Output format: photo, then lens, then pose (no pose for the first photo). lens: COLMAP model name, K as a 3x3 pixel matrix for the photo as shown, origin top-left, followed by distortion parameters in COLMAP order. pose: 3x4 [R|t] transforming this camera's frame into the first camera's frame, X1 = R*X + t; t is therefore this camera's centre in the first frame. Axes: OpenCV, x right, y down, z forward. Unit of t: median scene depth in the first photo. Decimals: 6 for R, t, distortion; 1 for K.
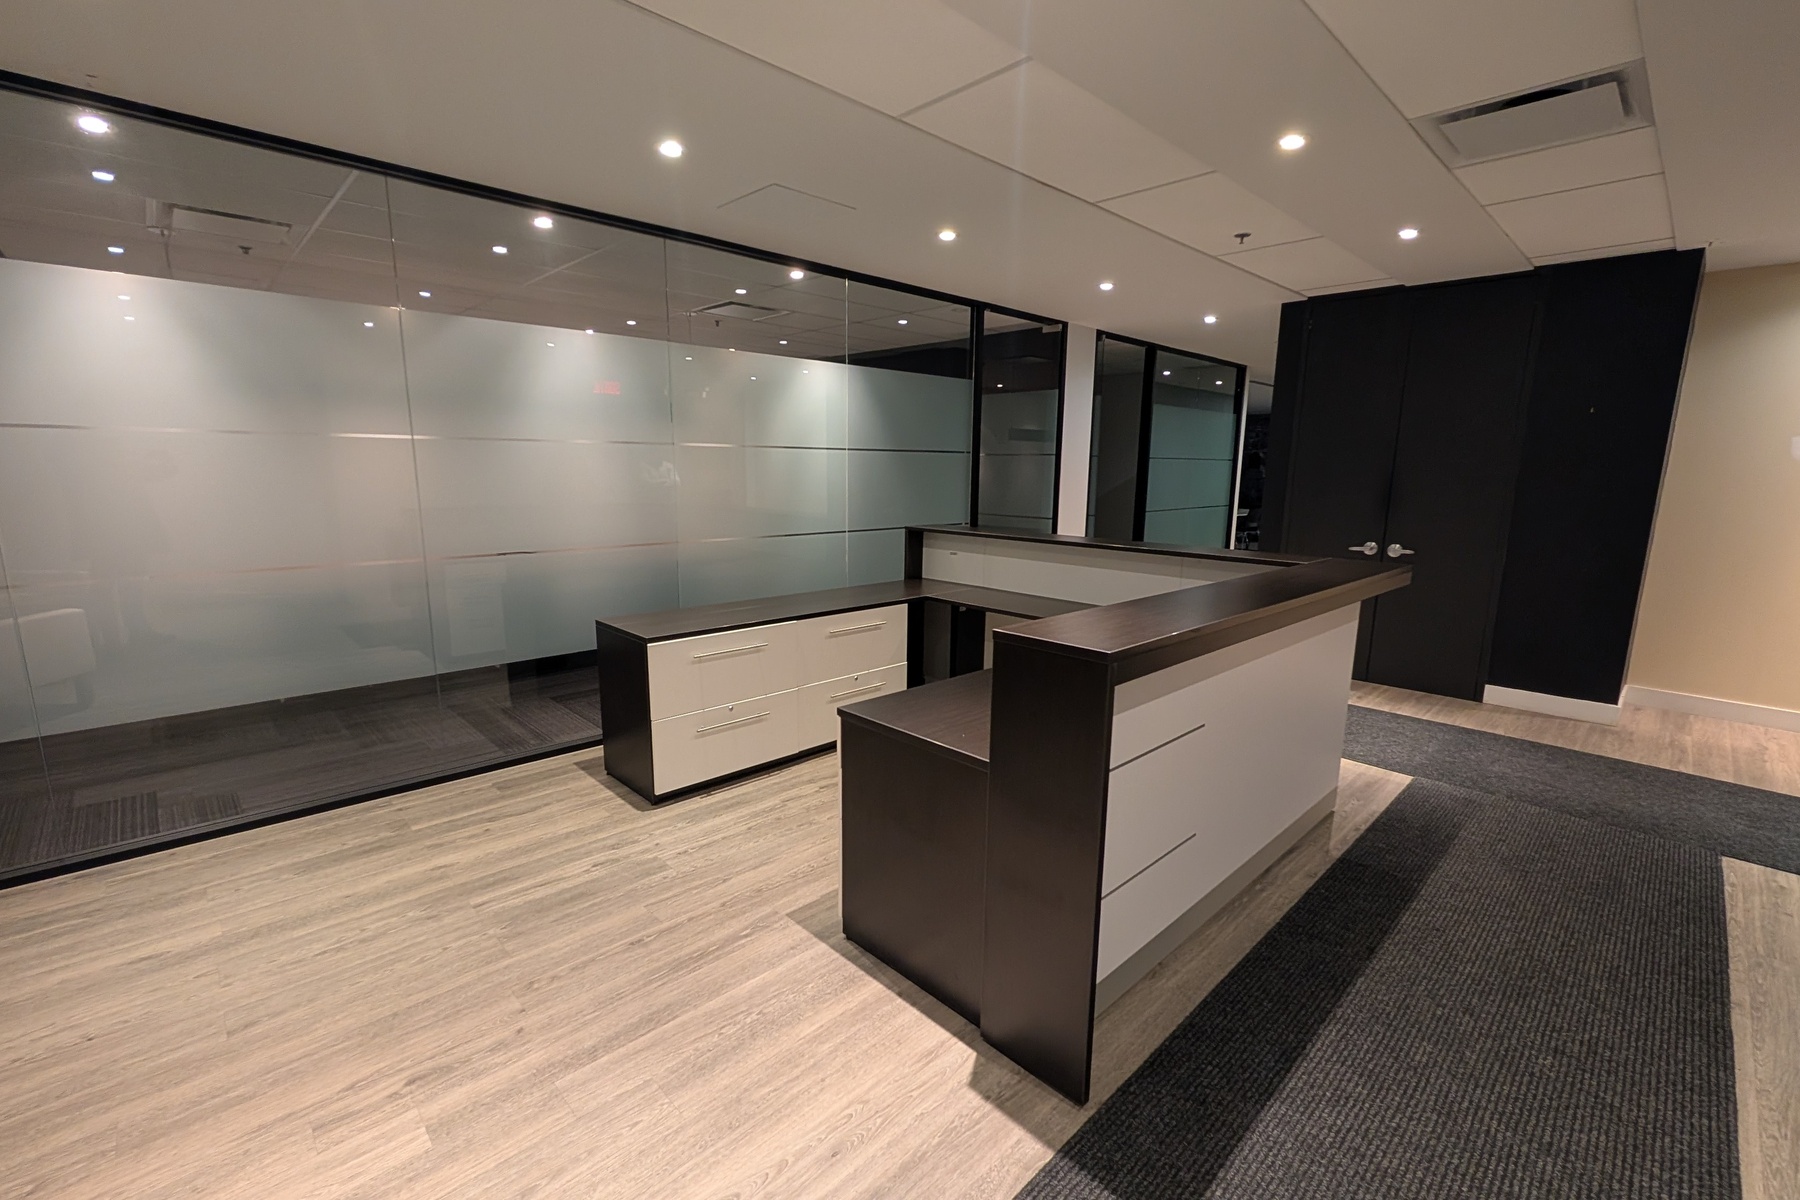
lens RADIAL K [[771.4, 0, 907.8], [0, 771.4, 603.6], [0, 0, 1]] dist [-0.013685, 0.002629]
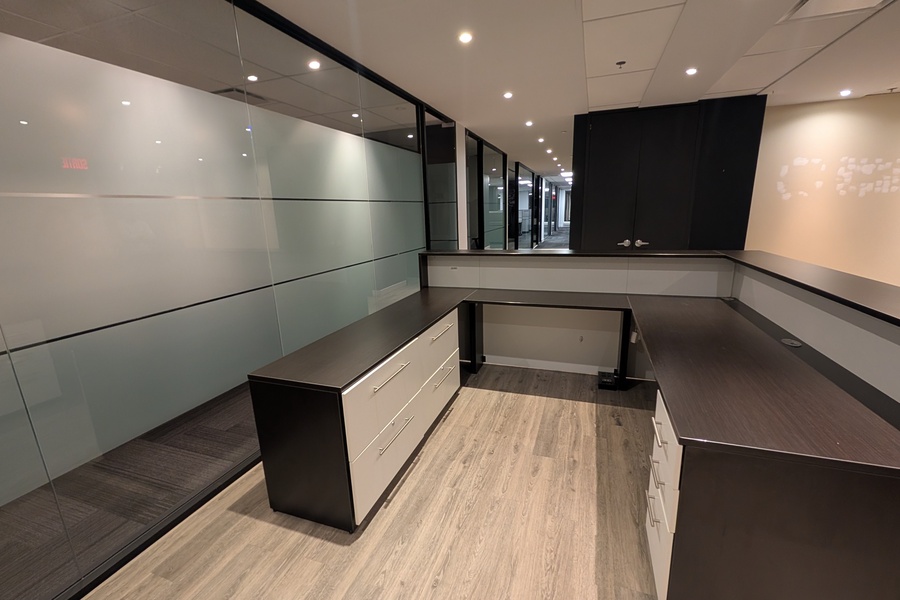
lens RADIAL K [[385.7, 0, 453.9], [0, 385.7, 301.8], [0, 0, 1]] dist [-0.013685, 0.002629]
pose [[0.895961, -0.142468, 0.420662, -0.265460], [0.121941, 0.989665, 0.075456, -0.056848], [-0.427064, -0.016310, 0.904074, 0.319096]]
